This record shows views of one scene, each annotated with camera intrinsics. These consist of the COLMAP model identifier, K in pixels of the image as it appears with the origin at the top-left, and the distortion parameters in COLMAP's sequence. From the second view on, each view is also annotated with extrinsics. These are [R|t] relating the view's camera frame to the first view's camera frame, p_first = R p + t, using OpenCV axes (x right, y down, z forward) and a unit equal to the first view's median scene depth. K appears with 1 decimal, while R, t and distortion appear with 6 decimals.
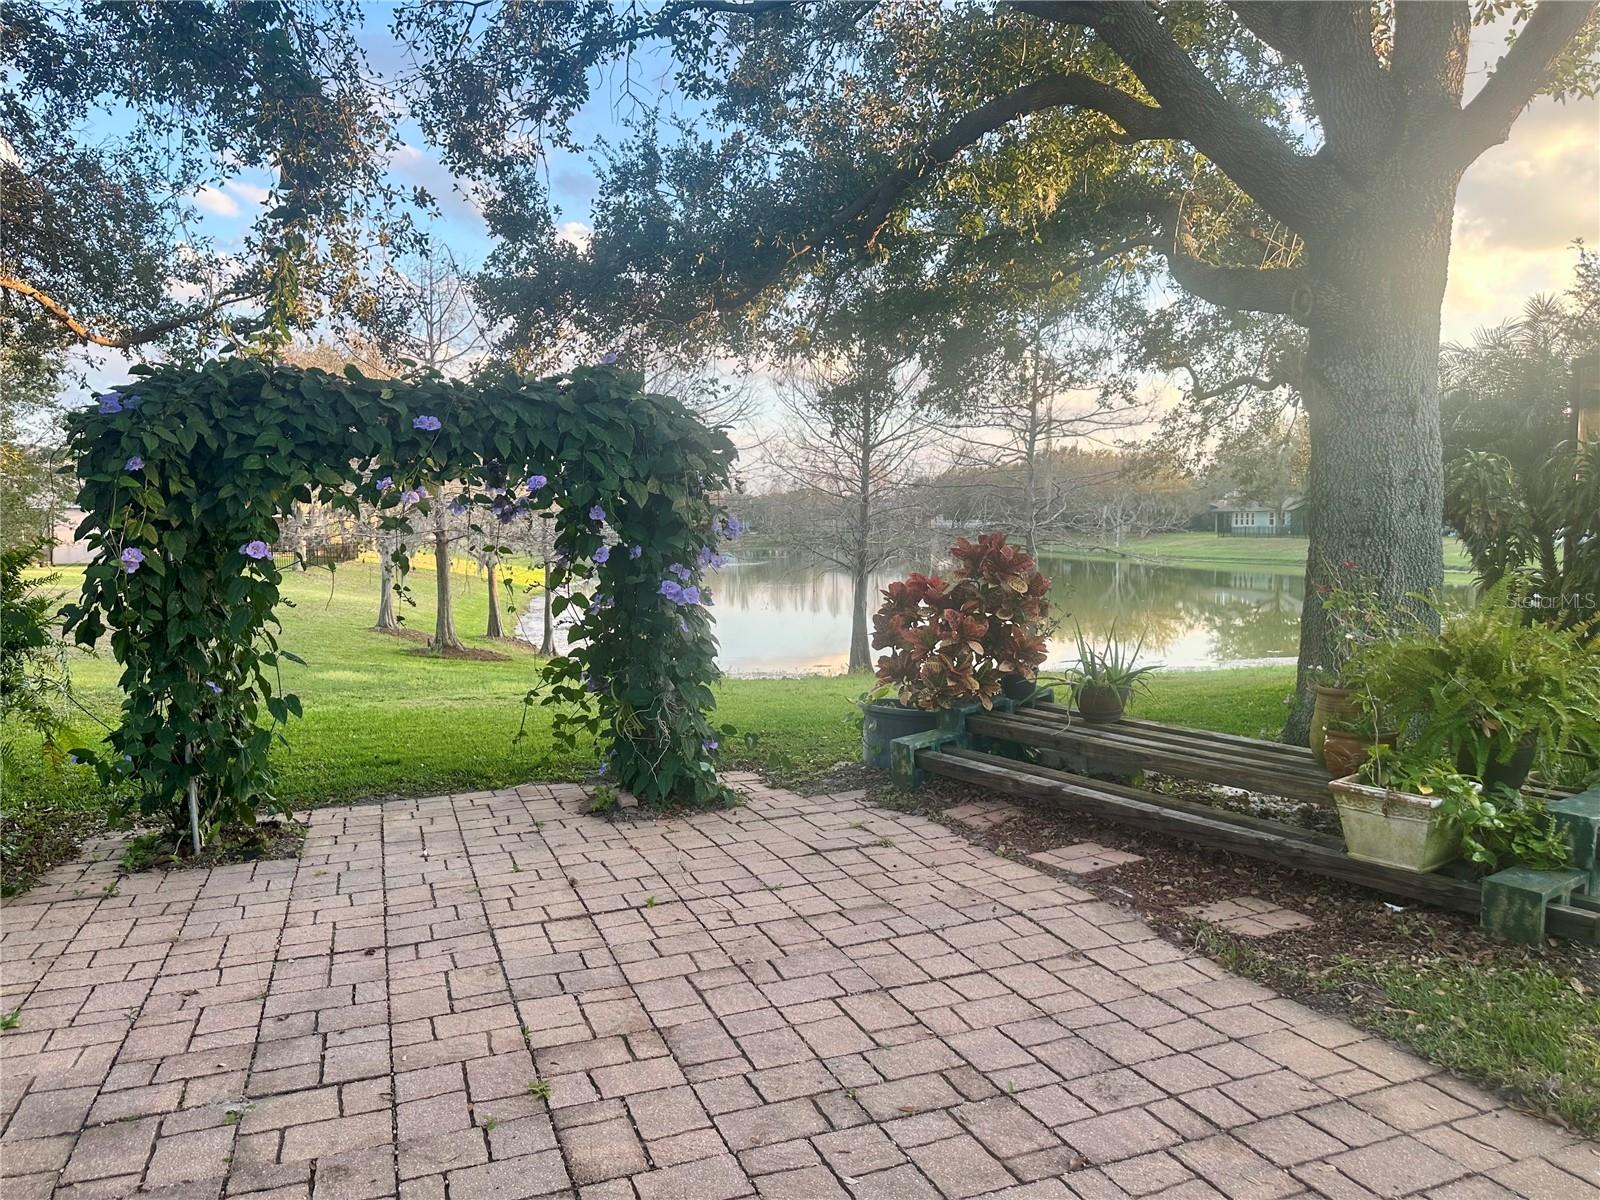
lens RADIAL K [[1124.4, 0, 797.4], [0, 1124.4, 598.4], [0, 0, 1]] dist [0.006653, 0.000169]
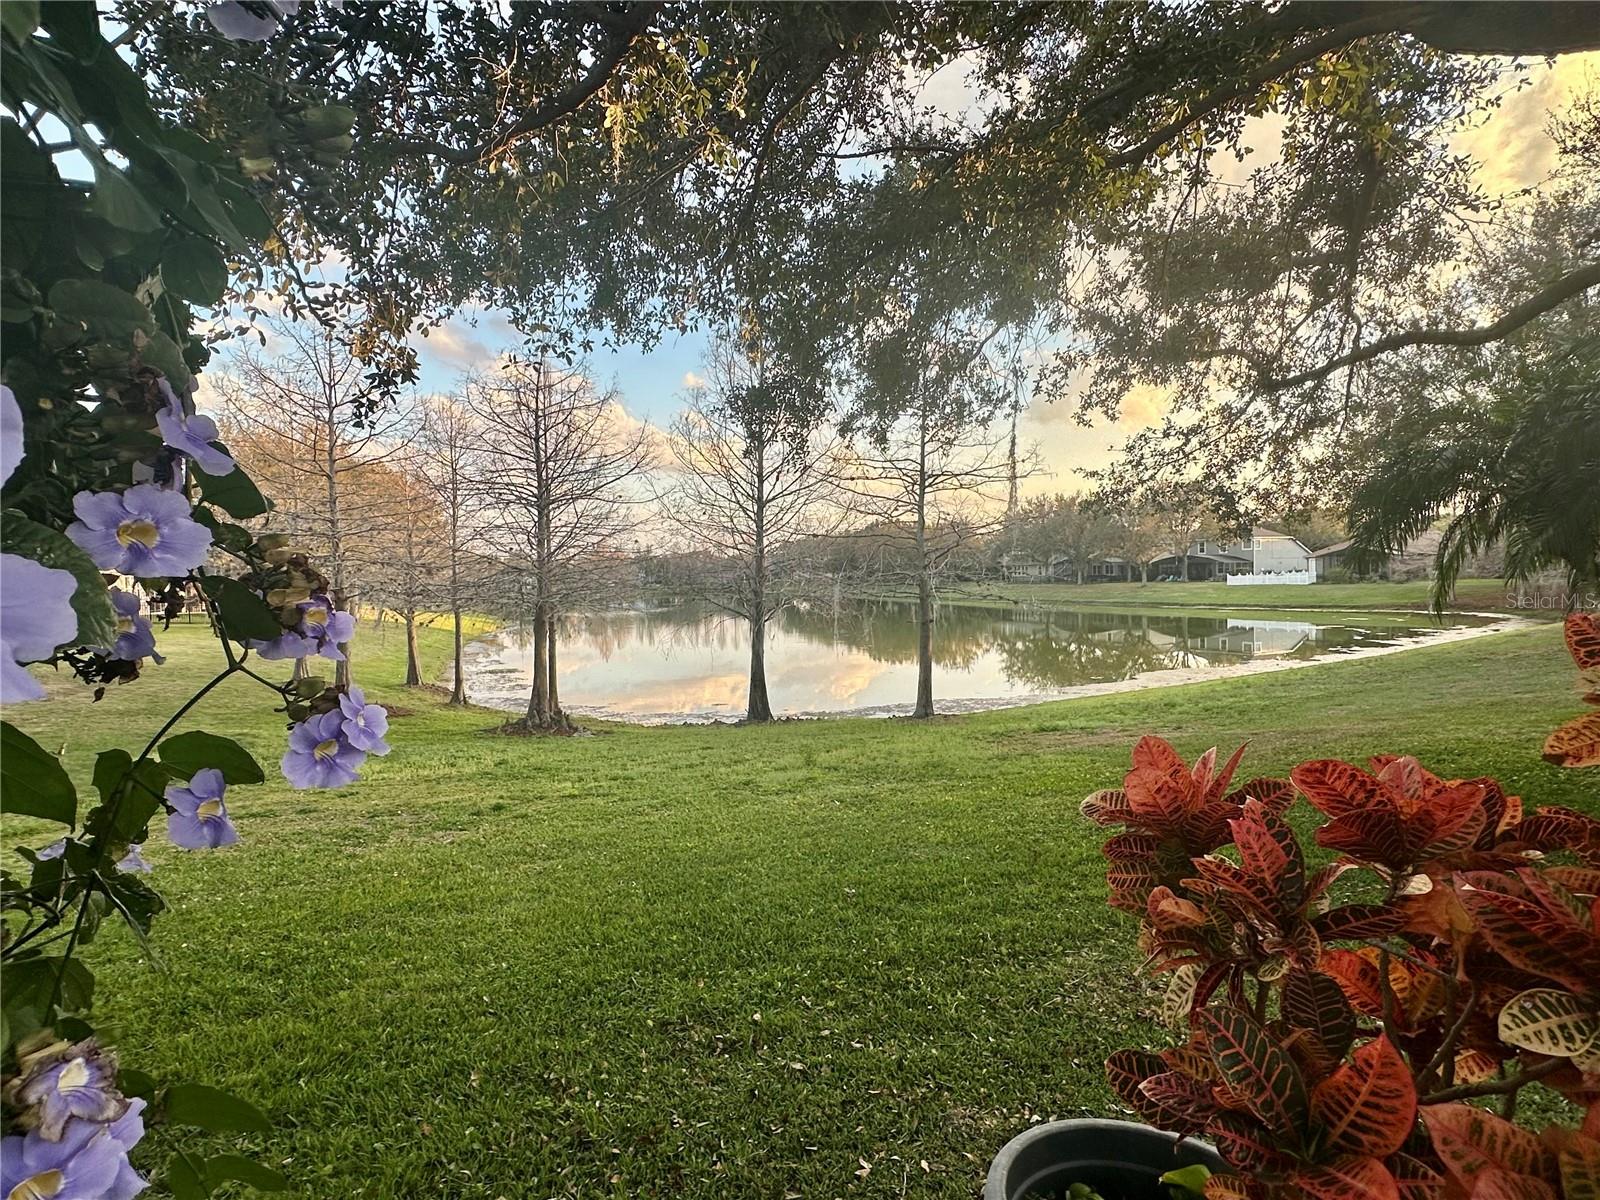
lens RADIAL K [[841.0, 0, 796.7], [0, 841.0, 605.3], [0, 0, 1]] dist [-0.001847, -0.000053]
pose [[0.992231, -0.014915, 0.123511, -0.003588], [0.018949, 0.999322, -0.031552, -0.012413], [-0.122957, 0.033647, 0.991841, 0.216429]]
